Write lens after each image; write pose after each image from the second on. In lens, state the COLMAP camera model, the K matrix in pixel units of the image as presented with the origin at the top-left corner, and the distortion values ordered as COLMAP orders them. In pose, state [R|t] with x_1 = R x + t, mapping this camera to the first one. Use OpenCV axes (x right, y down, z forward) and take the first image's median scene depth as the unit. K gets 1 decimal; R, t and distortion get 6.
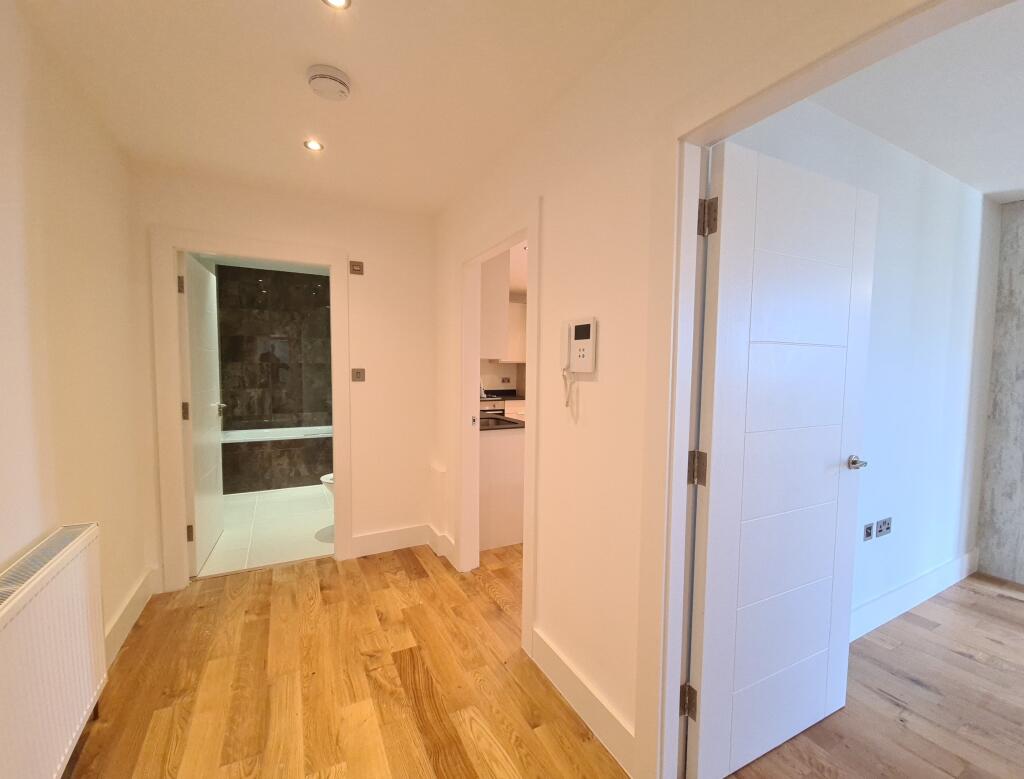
lens RADIAL K [[459.9, 0, 531.6], [0, 459.9, 393.5], [0, 0, 1]] dist [0.000383, -0.000111]
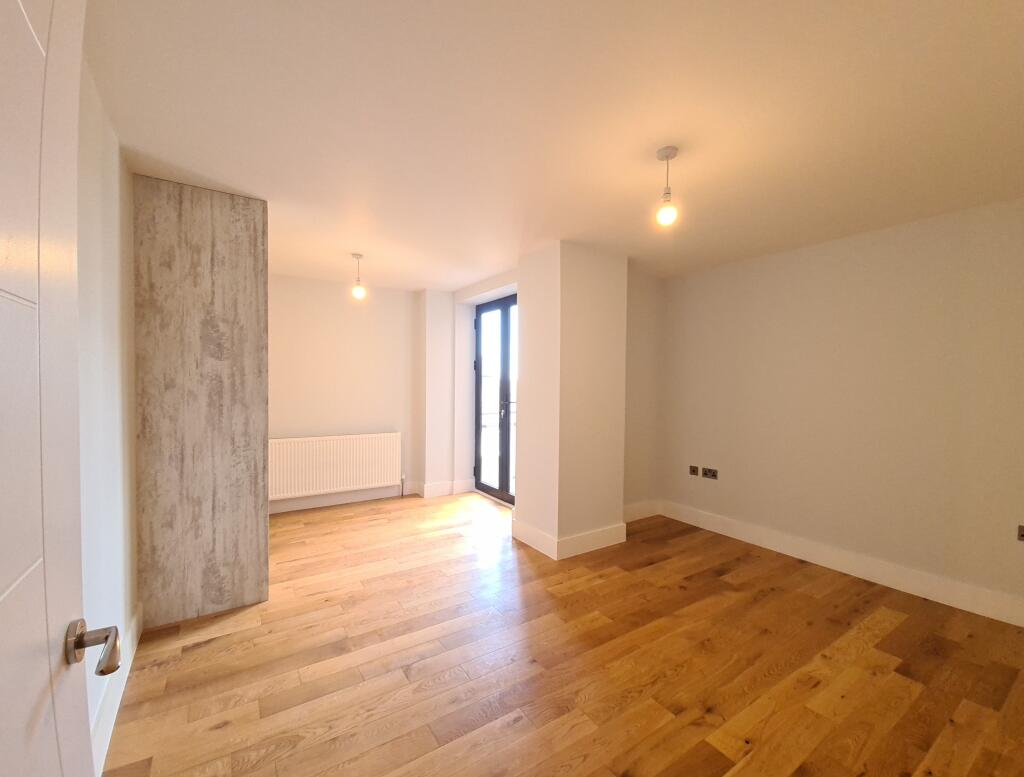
lens RADIAL K [[428.3, 0, 512.0], [0, 428.3, 388.5], [0, 0, 1]] dist [-0.000759, -0.000384]
pose [[-0.062666, -0.033731, 0.997464, 0.214287], [0.065124, 0.997161, 0.037813, -0.019110], [-0.995908, 0.067328, -0.060291, 0.400203]]
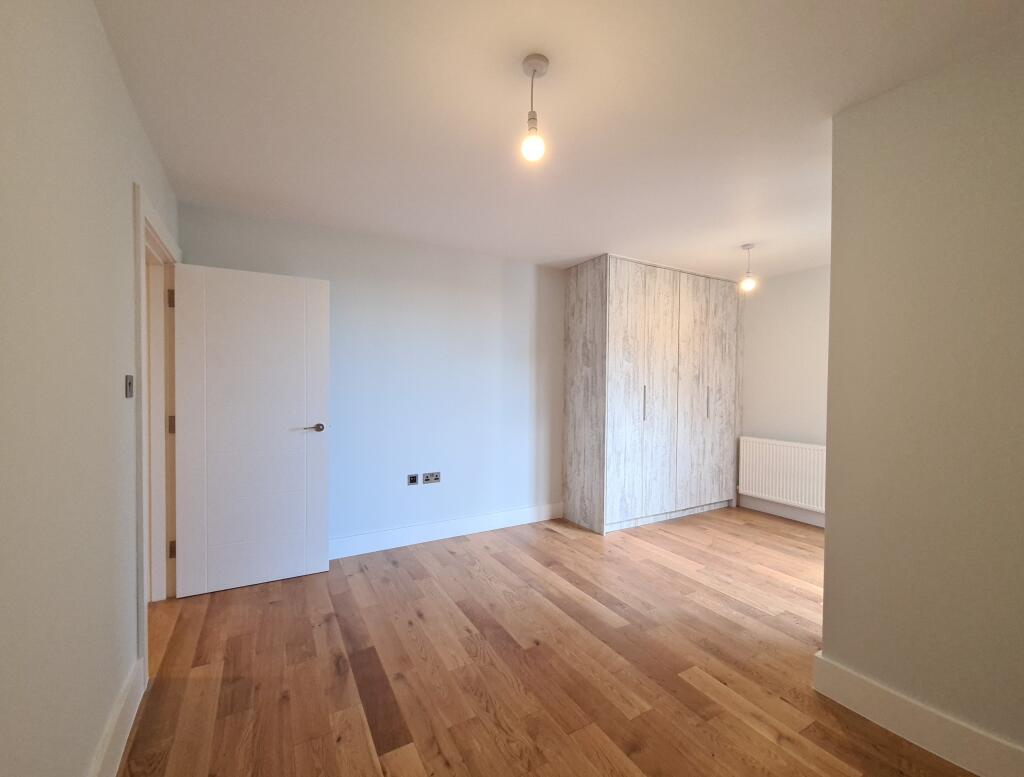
lens RADIAL K [[428.3, 0, 512.0], [0, 428.3, 388.5], [0, 0, 1]] dist [-0.000759, -0.000384]
pose [[0.999923, -0.012160, 0.002601, 0.854039], [0.012306, 0.997716, -0.066419, 0.070391], [-0.001787, 0.066446, 0.997788, -0.398131]]
